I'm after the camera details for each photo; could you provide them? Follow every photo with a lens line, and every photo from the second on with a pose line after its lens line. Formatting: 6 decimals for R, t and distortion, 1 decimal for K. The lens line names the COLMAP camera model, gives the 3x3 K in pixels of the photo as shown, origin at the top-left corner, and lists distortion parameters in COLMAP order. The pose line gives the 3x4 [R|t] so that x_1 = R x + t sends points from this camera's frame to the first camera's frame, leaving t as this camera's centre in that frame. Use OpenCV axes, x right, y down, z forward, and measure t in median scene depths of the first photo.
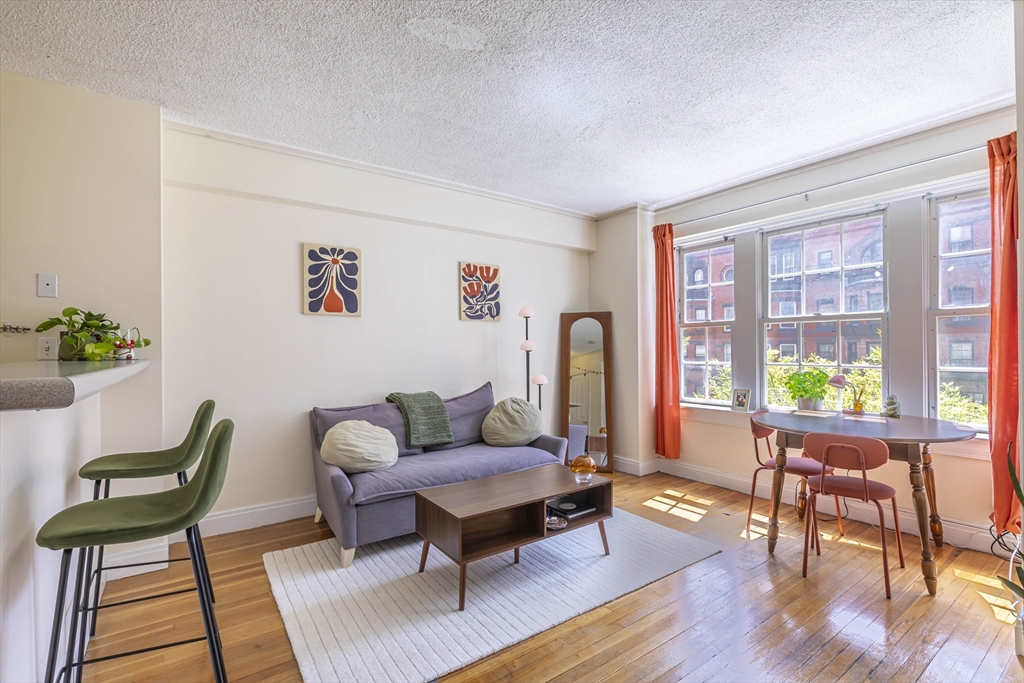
lens RADIAL K [[468.2, 0, 511.9], [0, 468.2, 351.6], [0, 0, 1]] dist [0.000857, -0.000055]
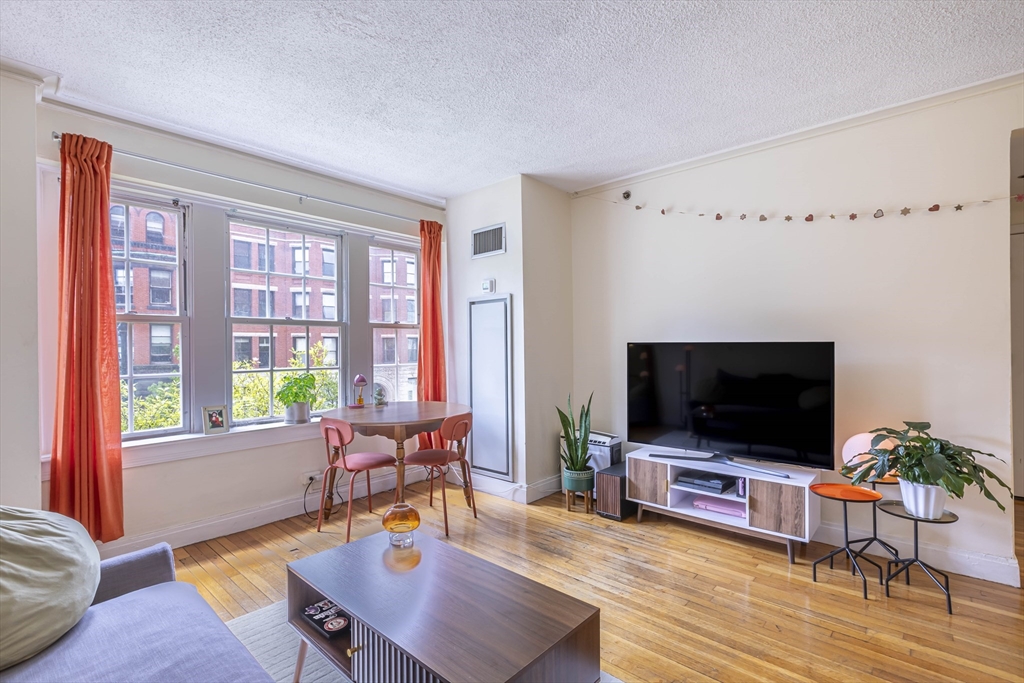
lens RADIAL K [[468.2, 0, 511.9], [0, 468.2, 351.6], [0, 0, 1]] dist [0.000857, -0.000055]
pose [[-0.211771, 0.004722, 0.977308, -0.377899], [0.017626, 0.999844, -0.001012, -0.000369], [-0.977160, 0.017012, -0.211821, 0.677865]]
